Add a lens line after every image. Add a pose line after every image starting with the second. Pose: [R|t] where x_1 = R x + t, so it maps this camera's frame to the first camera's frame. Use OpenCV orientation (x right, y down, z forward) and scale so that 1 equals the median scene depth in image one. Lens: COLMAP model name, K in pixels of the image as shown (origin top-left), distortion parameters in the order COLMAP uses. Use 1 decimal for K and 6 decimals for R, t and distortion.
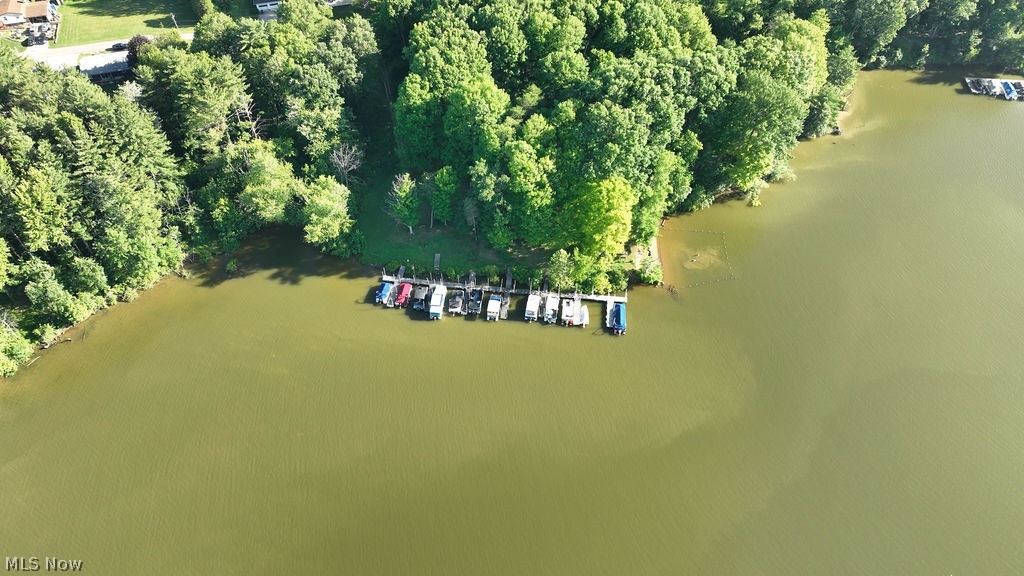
lens RADIAL K [[724.7, 0, 514.3], [0, 724.7, 290.7], [0, 0, 1]] dist [0.005873, 0.014624]
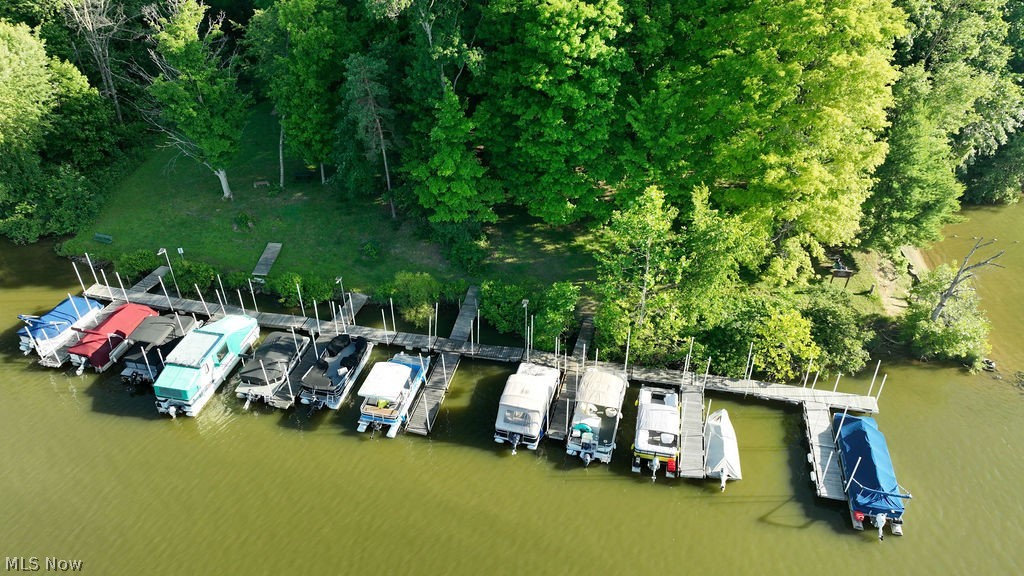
lens RADIAL K [[724.7, 0, 513.0], [0, 724.7, 297.0], [0, 0, 1]] dist [0.005873, 0.014624]
pose [[0.993903, 0.063579, -0.090078, 0.041344], [-0.084876, 0.962669, -0.257031, 0.055308], [0.070373, 0.263110, 0.962196, 0.717909]]
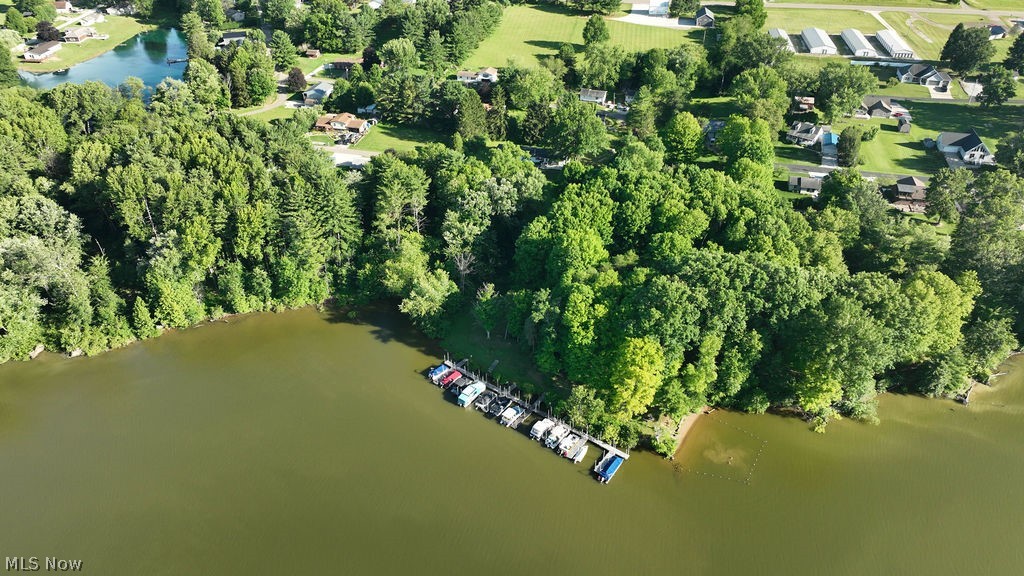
lens RADIAL K [[724.7, 0, 506.8], [0, 724.7, 286.8], [0, 0, 1]] dist [0.005873, 0.014624]
pose [[0.857299, 0.285828, -0.428183, 0.379163], [-0.391175, 0.902376, -0.180832, 0.047122], [0.334695, 0.322521, 0.885415, -0.040558]]
